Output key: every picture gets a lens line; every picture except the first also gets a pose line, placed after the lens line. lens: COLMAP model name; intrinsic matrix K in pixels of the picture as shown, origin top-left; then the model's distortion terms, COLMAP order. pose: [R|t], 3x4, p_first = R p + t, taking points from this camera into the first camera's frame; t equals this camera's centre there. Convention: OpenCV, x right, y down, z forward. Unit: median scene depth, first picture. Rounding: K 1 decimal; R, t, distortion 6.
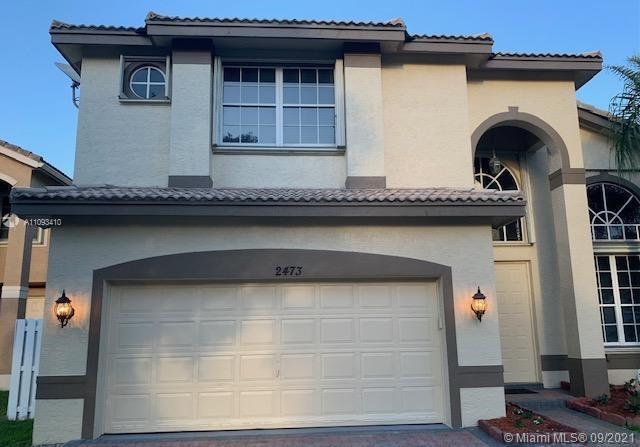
lens RADIAL K [[489.3, 0, 320.0], [0, 489.3, 223.5], [0, 0, 1]] dist [0.118210, -0.185471]
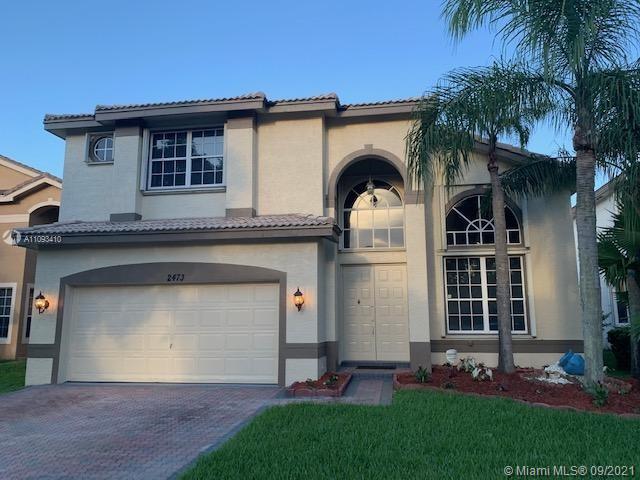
lens RADIAL K [[476.9, 0, 319.8], [0, 476.9, 224.0], [0, 0, 1]] dist [0.110334, -0.126080]
pose [[0.969911, -0.034096, -0.241059, 0.655275], [0.039056, 0.999112, 0.015826, -0.063801], [0.240305, -0.024765, 0.970381, -0.271315]]
